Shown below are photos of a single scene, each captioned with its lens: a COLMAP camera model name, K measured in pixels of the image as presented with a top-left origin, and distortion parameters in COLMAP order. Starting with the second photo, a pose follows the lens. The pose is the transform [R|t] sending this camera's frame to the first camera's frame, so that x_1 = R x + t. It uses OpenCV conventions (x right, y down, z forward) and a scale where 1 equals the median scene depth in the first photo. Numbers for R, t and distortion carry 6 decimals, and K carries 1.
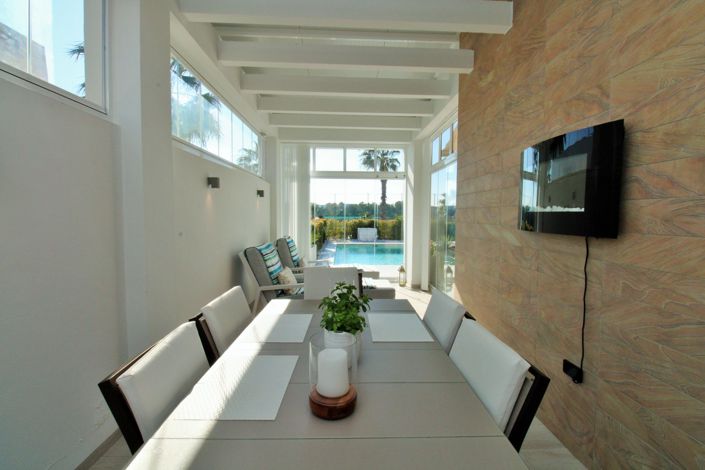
lens RADIAL K [[327.7, 0, 353.9], [0, 327.7, 229.3], [0, 0, 1]] dist [0.021183, -0.019489]
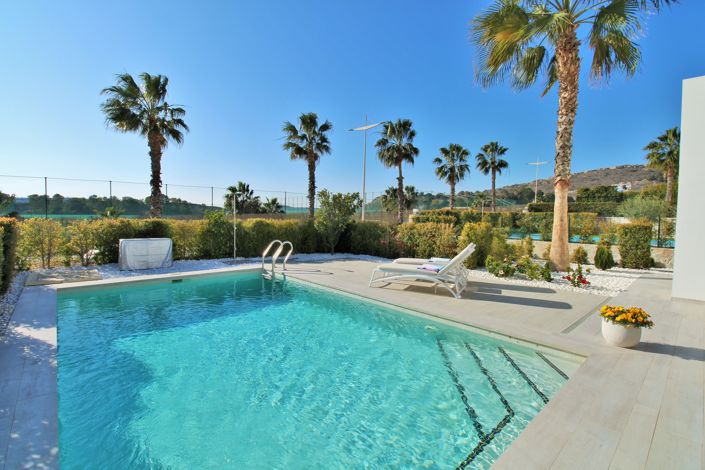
lens RADIAL K [[327.7, 0, 353.9], [0, 327.7, 229.3], [0, 0, 1]] dist [0.021183, -0.019489]
pose [[0.768668, -0.027744, 0.639046, -0.022865], [0.024173, 0.999605, 0.014322, -0.012631], [-0.639191, 0.004439, 0.769035, 0.360742]]
